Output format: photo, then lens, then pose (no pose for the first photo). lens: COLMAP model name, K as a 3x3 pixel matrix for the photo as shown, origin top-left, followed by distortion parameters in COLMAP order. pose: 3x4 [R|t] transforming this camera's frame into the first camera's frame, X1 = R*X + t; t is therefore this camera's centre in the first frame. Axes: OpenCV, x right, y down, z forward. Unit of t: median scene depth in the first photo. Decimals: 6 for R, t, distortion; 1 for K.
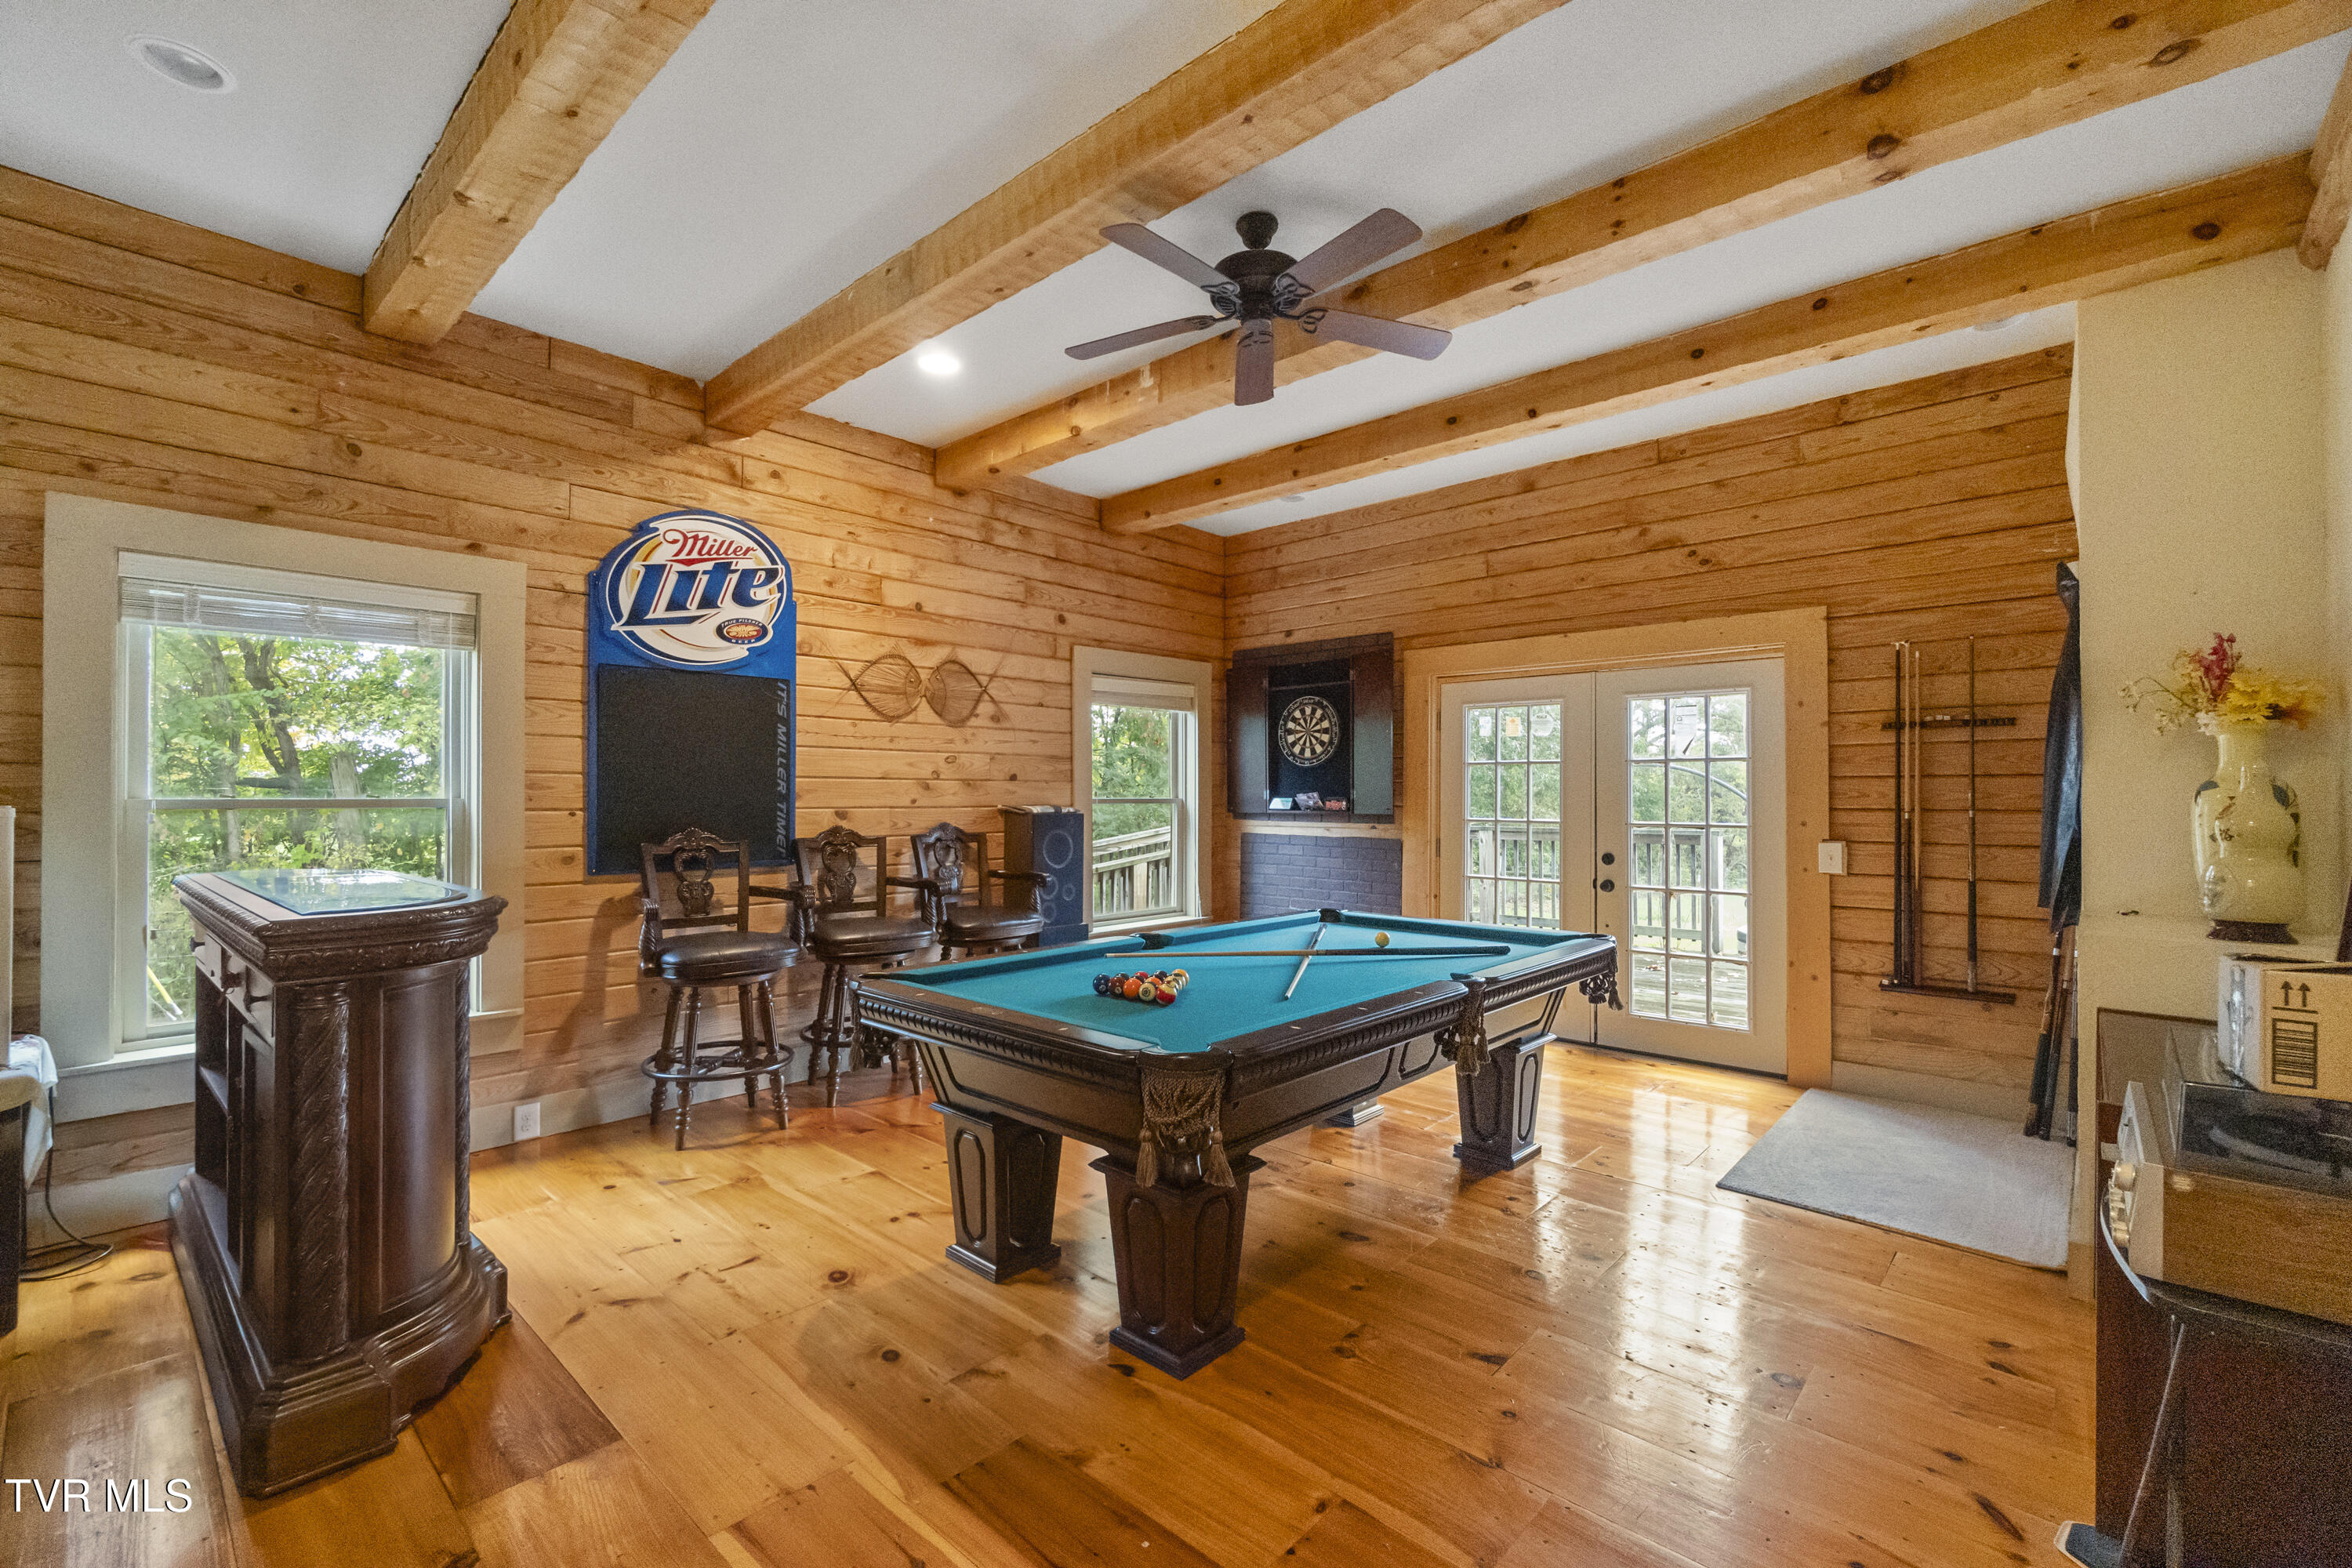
lens RADIAL K [[1026.2, 0, 1174.5], [0, 1026.2, 788.9], [0, 0, 1]] dist [-0.004686, 0.002233]
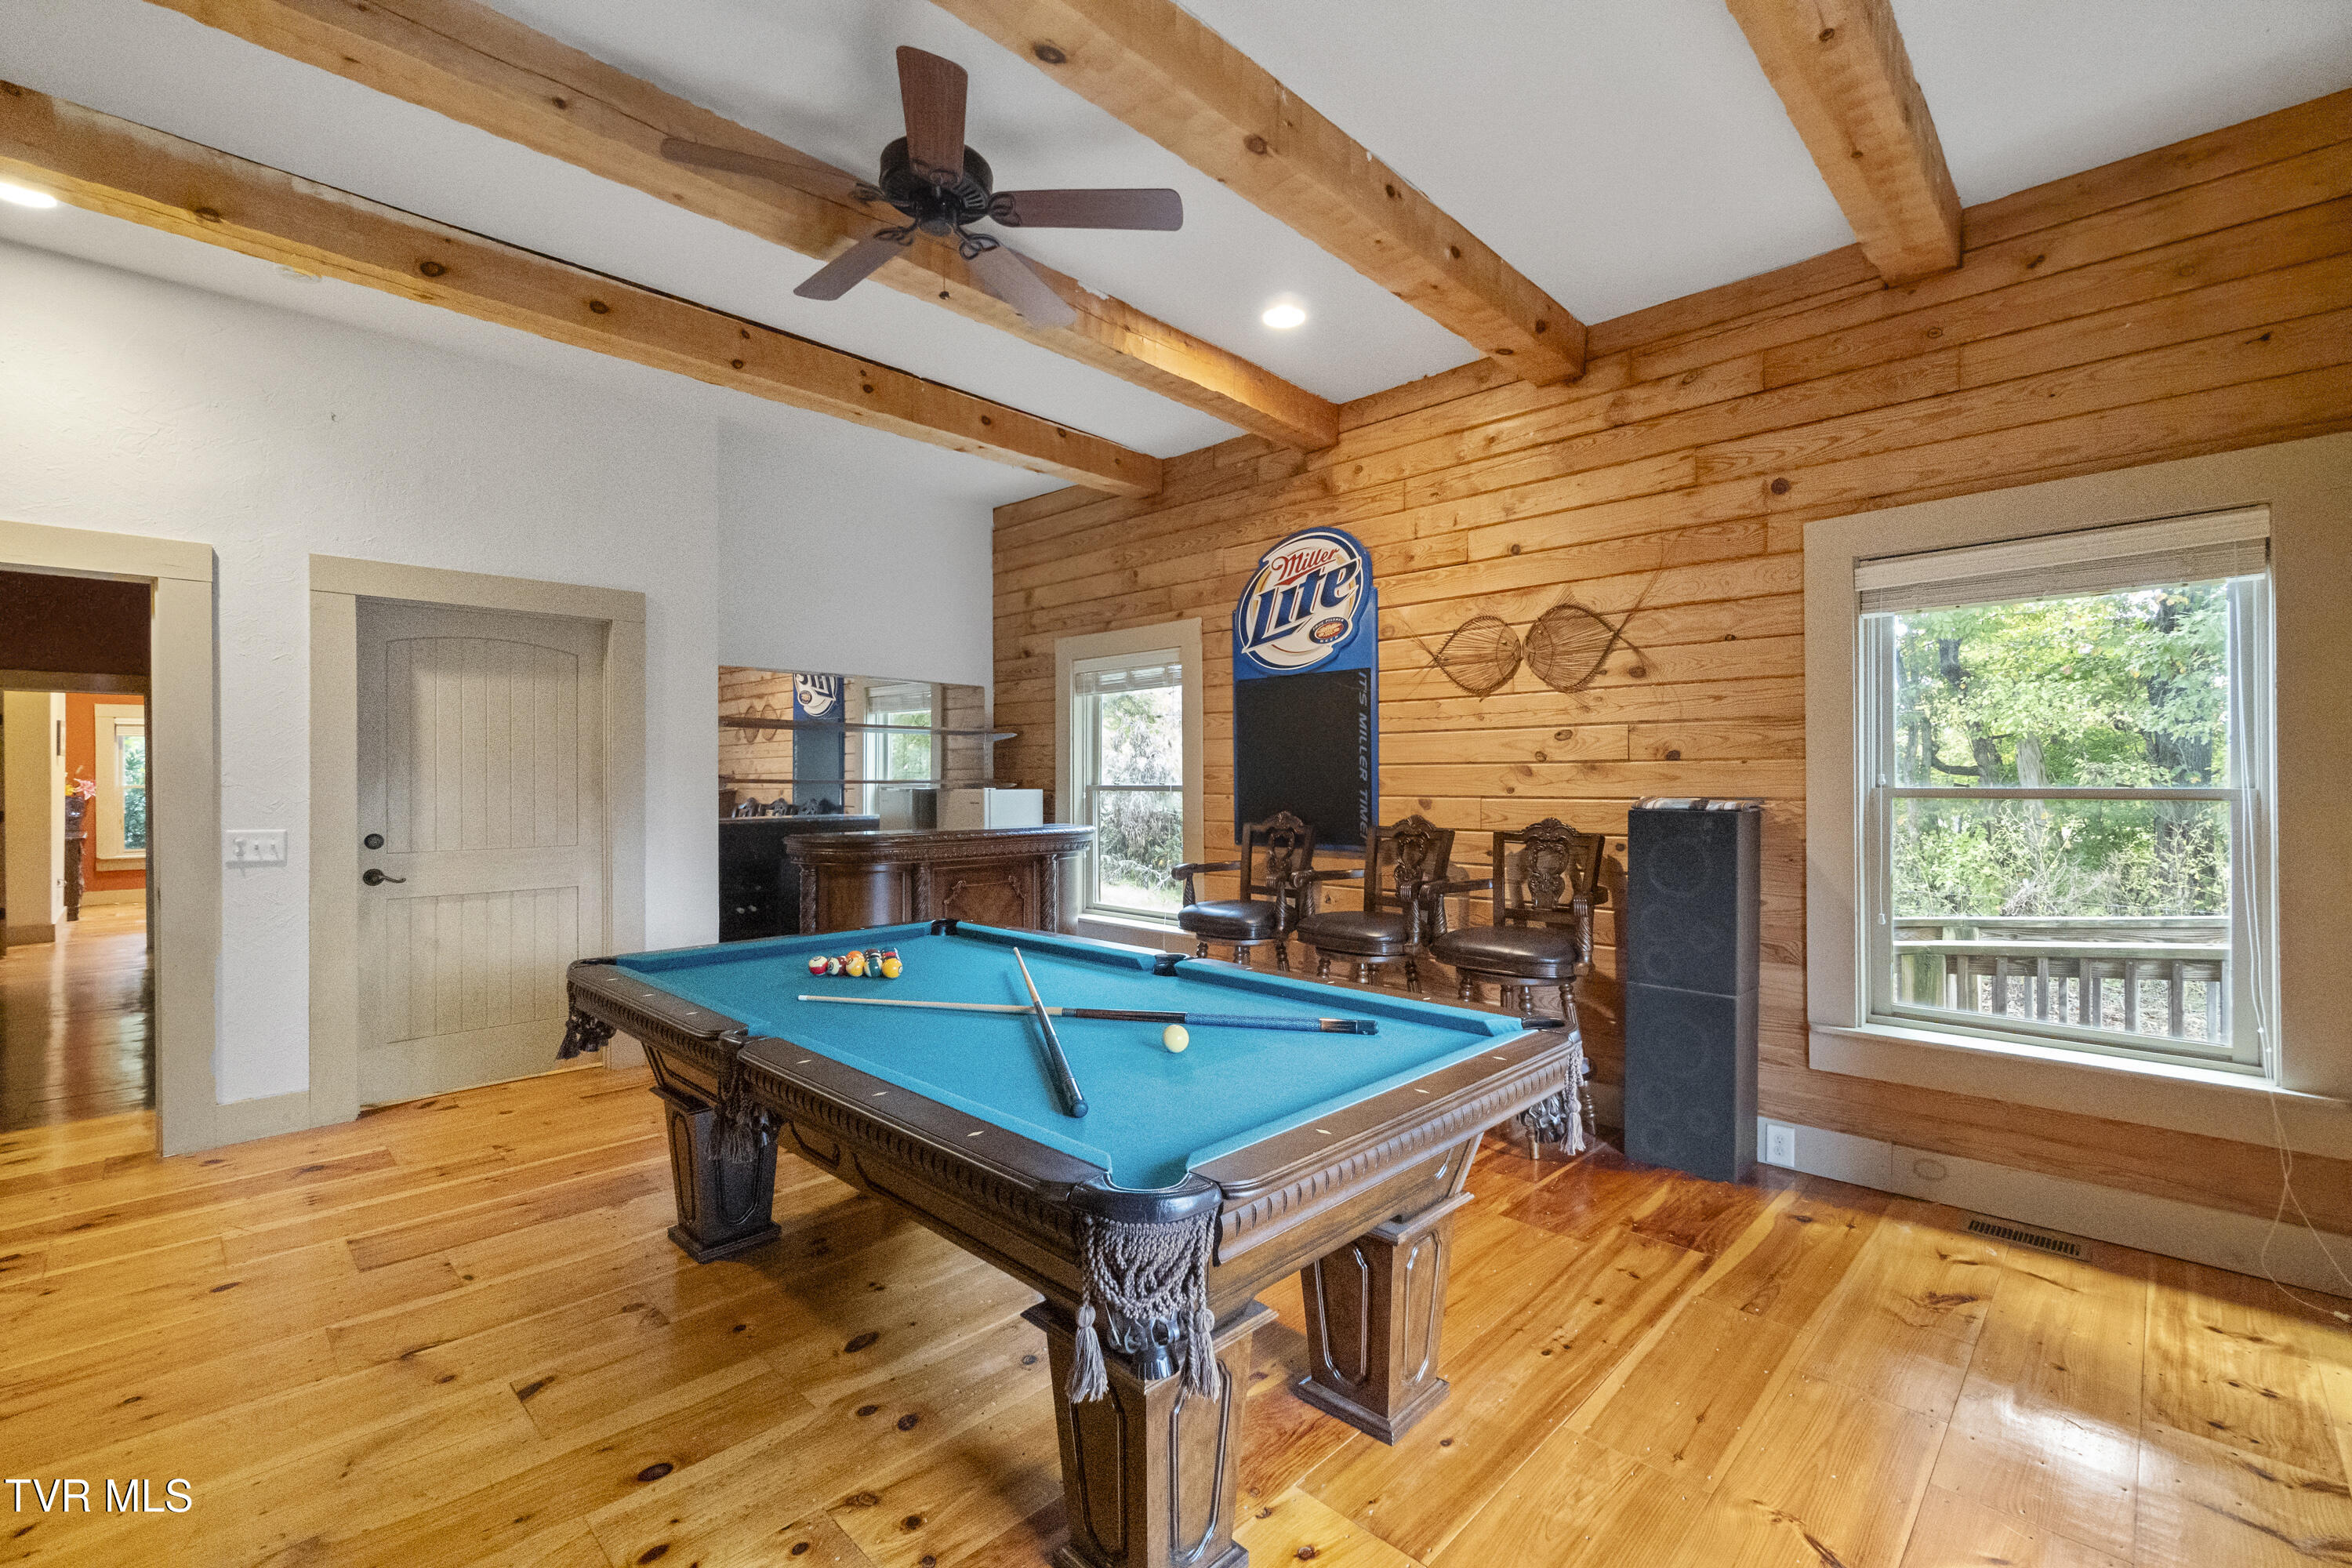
lens RADIAL K [[1026.2, 0, 1175.9], [0, 1026.2, 786.8], [0, 0, 1]] dist [-0.004686, 0.002233]
pose [[-0.046204, -0.003026, -0.998927, 0.633822], [0.004481, 0.999985, -0.003237, 0.012227], [0.998922, -0.004626, -0.046190, 0.855762]]
